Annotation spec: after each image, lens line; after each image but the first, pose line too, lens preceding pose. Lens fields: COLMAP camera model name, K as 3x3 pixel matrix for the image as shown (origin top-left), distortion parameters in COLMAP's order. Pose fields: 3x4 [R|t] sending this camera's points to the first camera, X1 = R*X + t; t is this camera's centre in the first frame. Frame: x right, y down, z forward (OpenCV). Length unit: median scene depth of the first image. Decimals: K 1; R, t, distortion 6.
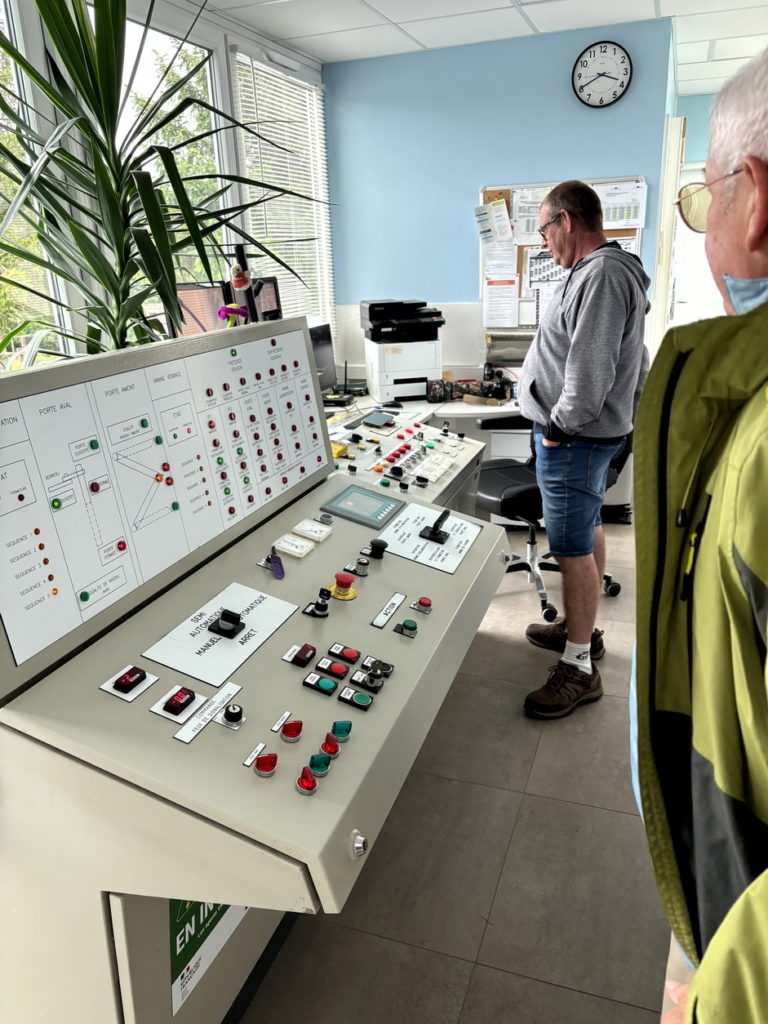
lens RADIAL K [[774.7, 0, 382.4], [0, 774.7, 509.5], [0, 0, 1]] dist [0.043445, -0.014020]
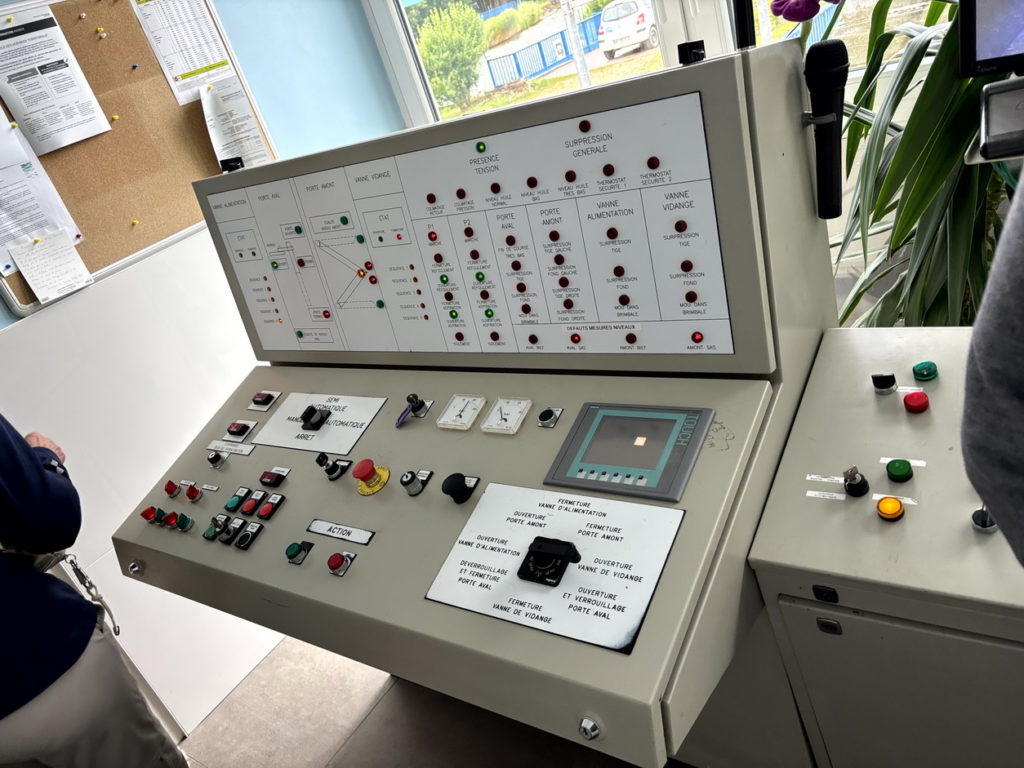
lens RADIAL K [[774.7, 0, 511.7], [0, 774.7, 391.9], [0, 0, 1]] dist [0.043445, -0.014020]
pose [[-0.228893, 0.550397, -0.802914, 0.583835], [0.003785, 0.825309, 0.564669, -0.489463], [0.973444, 0.126209, -0.190991, 1.389657]]
